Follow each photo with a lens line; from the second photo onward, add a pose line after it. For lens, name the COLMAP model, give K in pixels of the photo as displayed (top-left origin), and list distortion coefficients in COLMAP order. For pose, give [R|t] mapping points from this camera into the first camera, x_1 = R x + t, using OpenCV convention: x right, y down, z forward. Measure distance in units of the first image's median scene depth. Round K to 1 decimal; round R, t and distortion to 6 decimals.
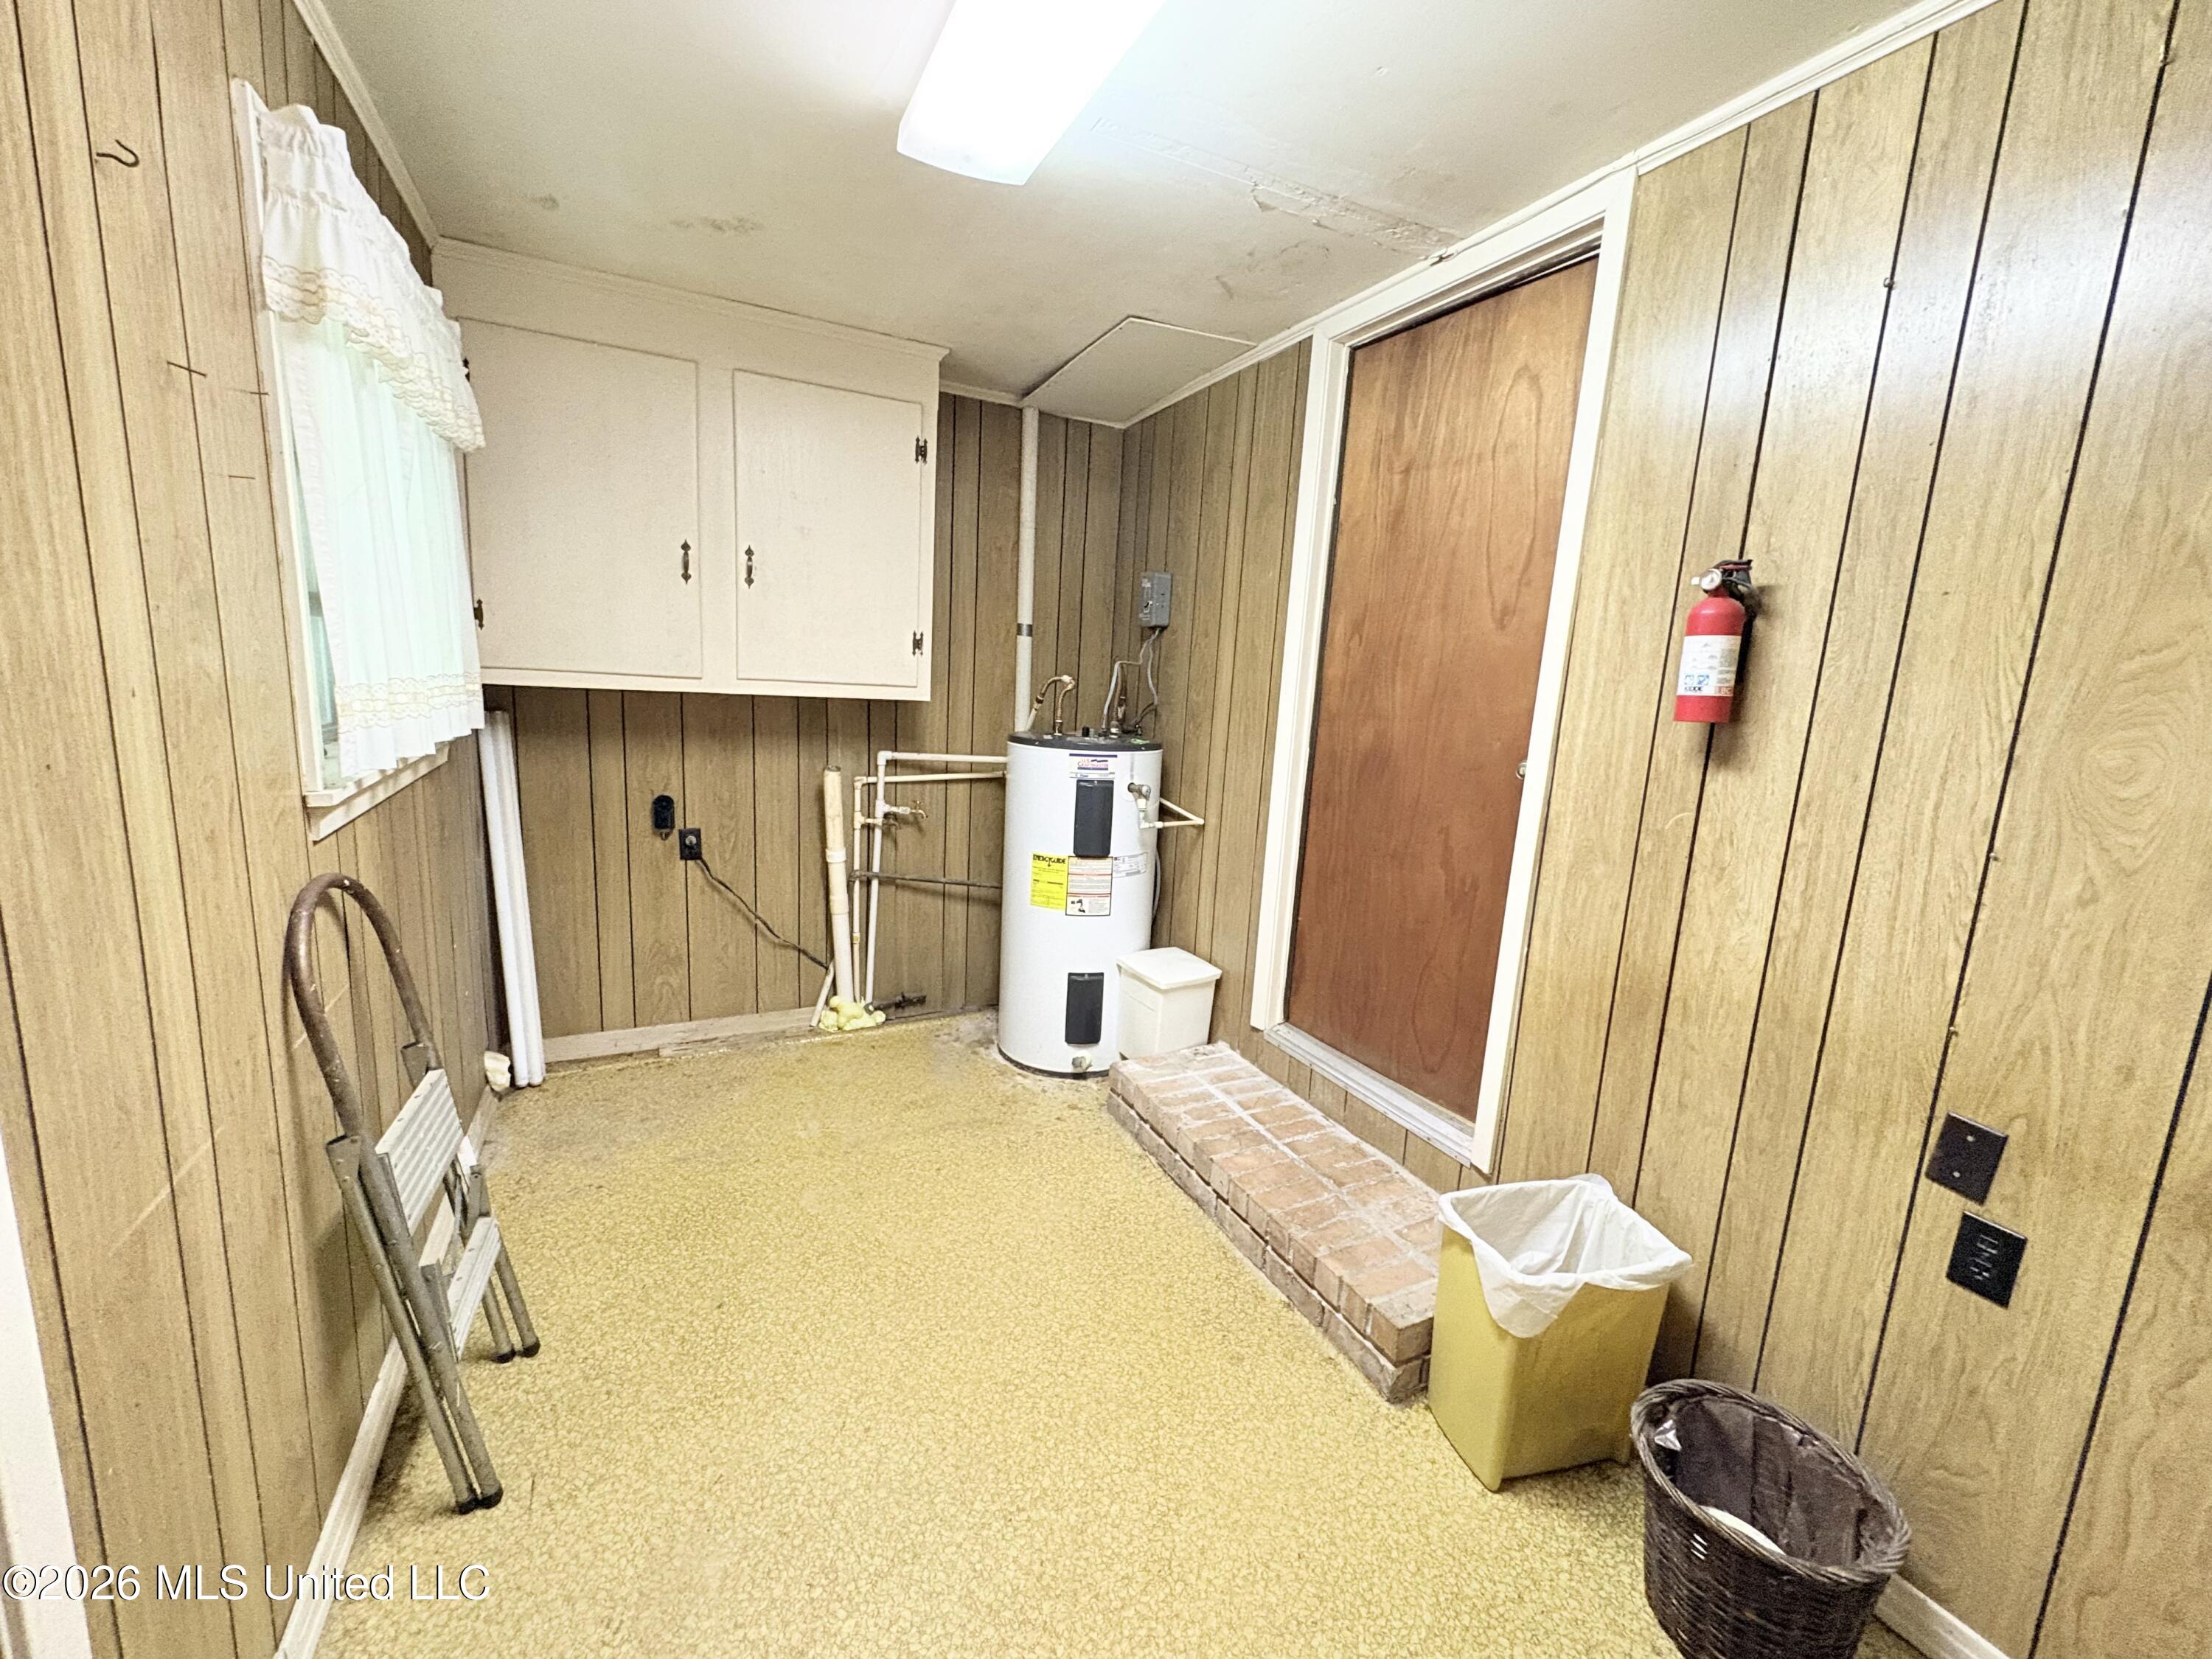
lens RADIAL K [[883.1, 0, 1104.5], [0, 883.1, 827.9], [0, 0, 1]] dist [-0.000394, 0.000258]
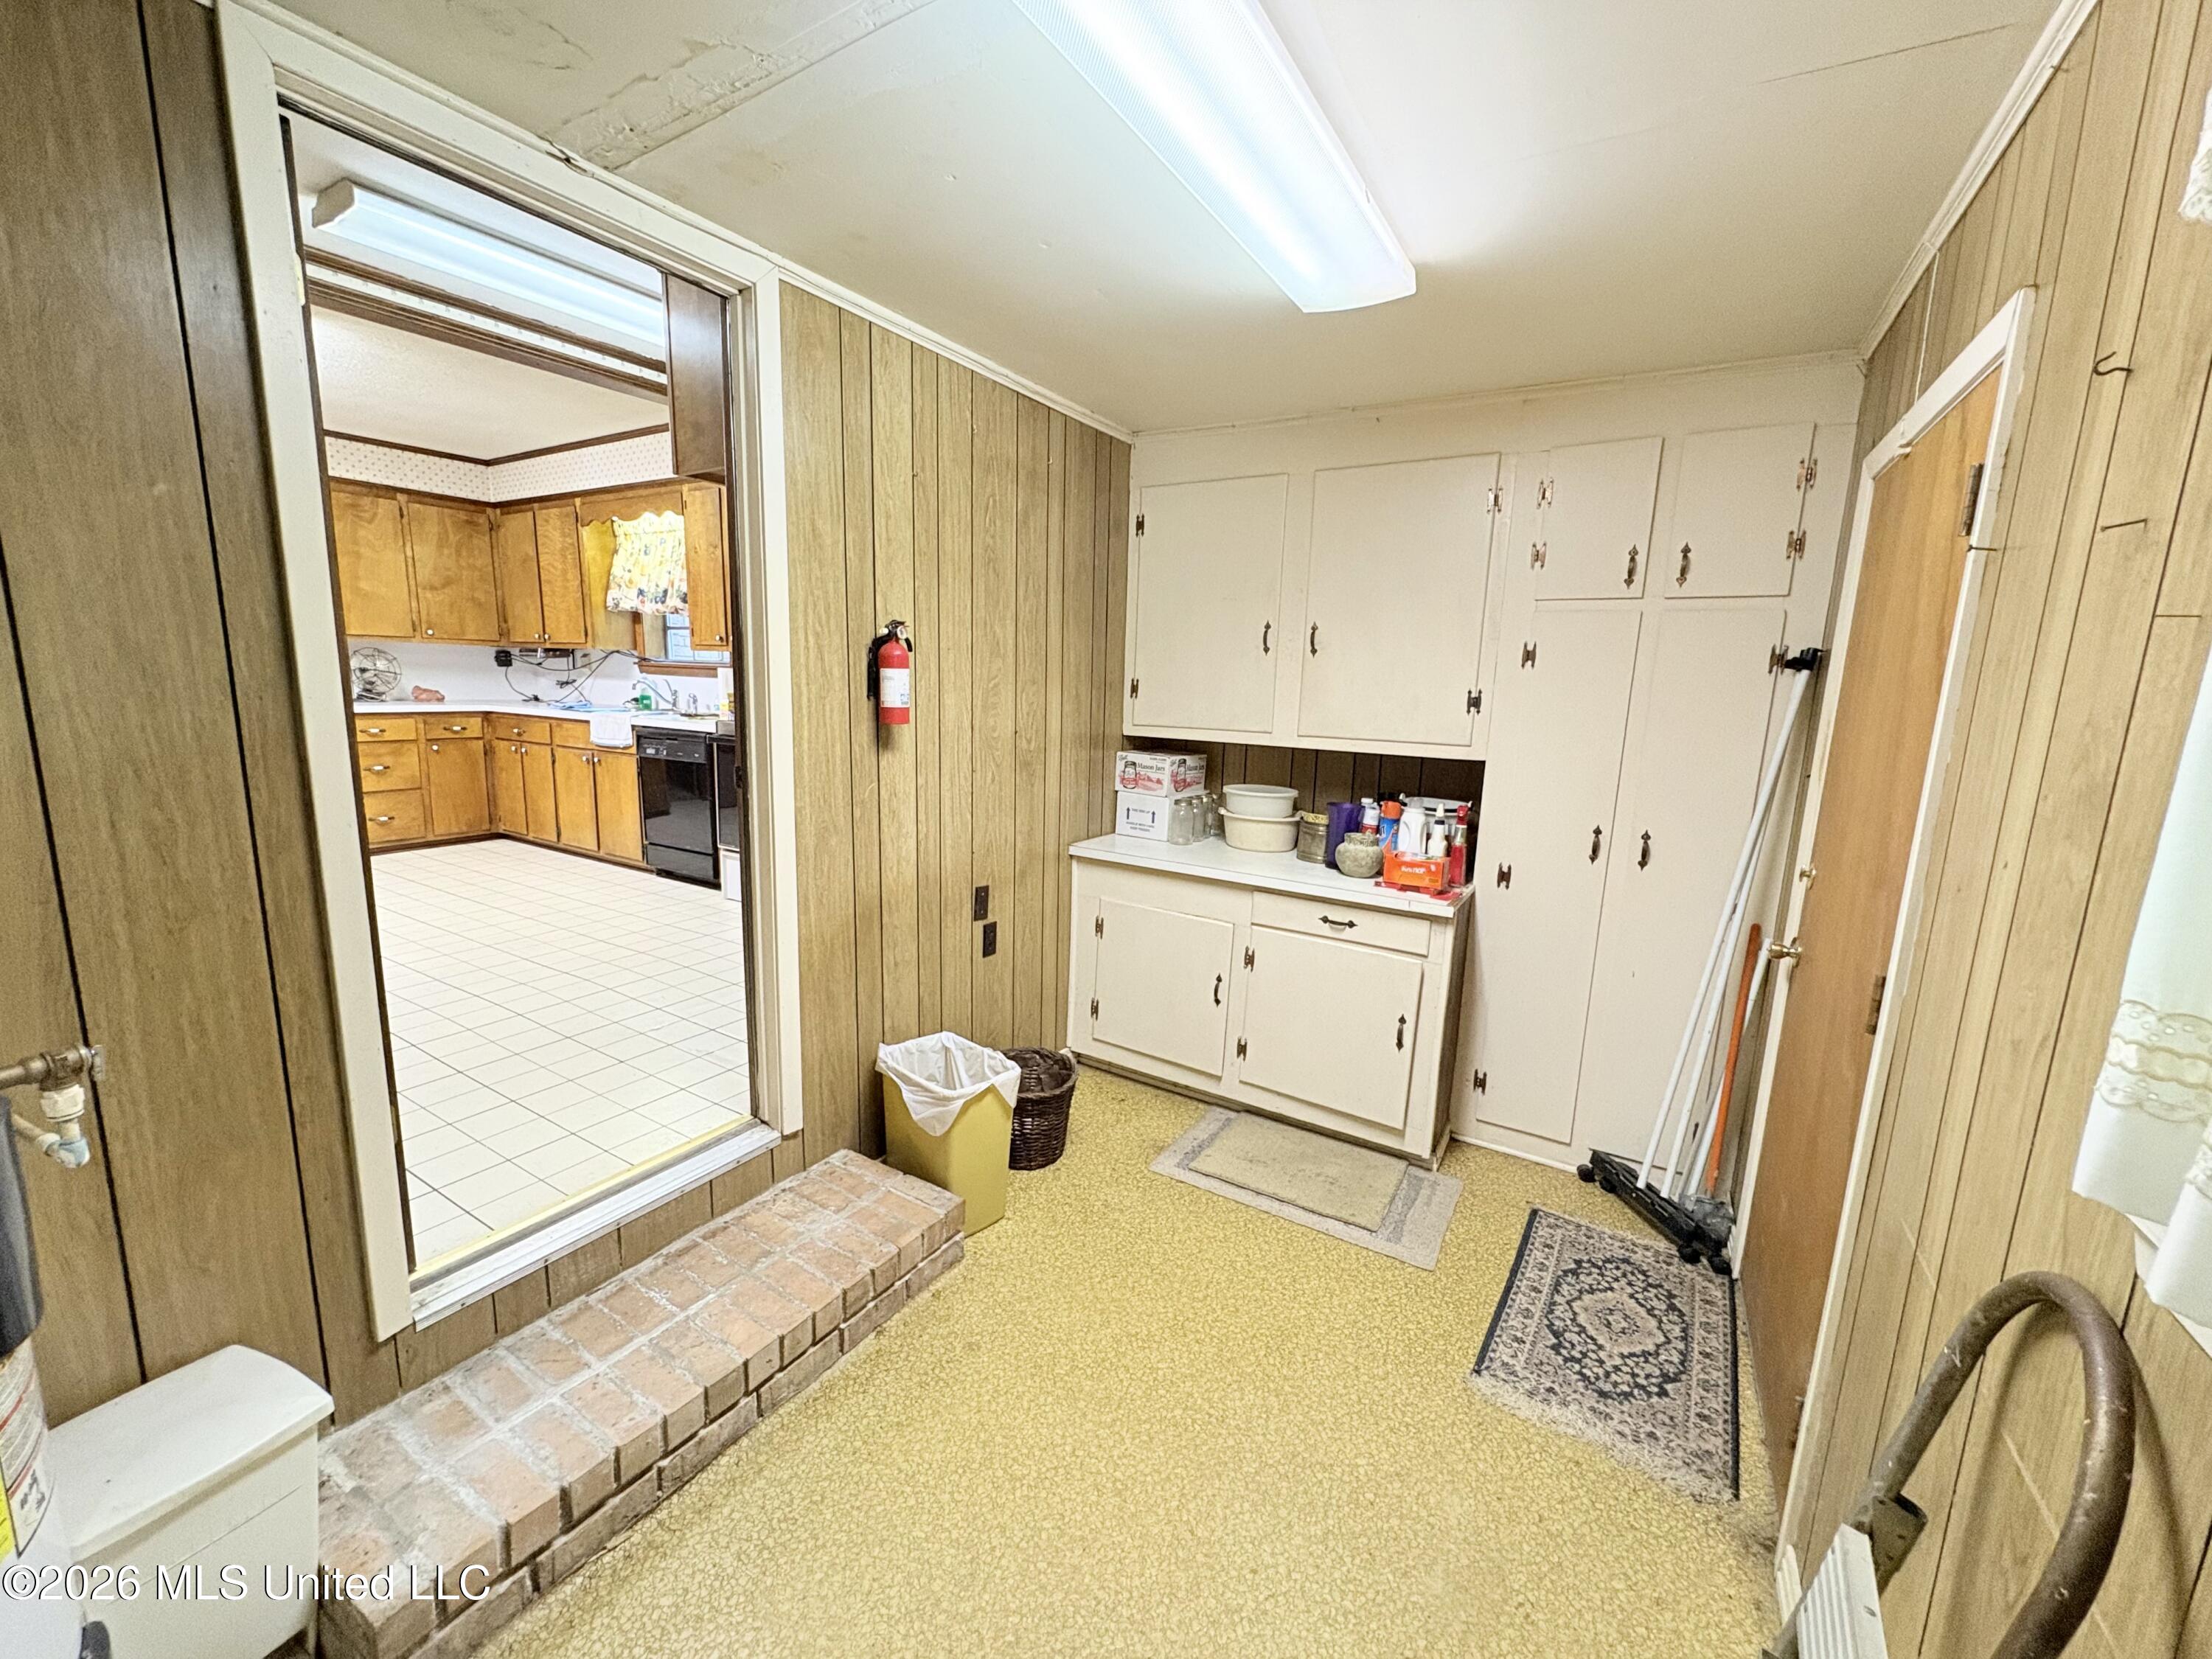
lens RADIAL K [[883.1, 0, 1104.5], [0, 883.1, 827.9], [0, 0, 1]] dist [-0.000394, 0.000258]
pose [[-0.526585, -0.210139, 0.823742, -0.779571], [0.085654, 0.950922, 0.297339, -0.351246], [-0.845797, 0.227131, -0.482742, 1.389132]]
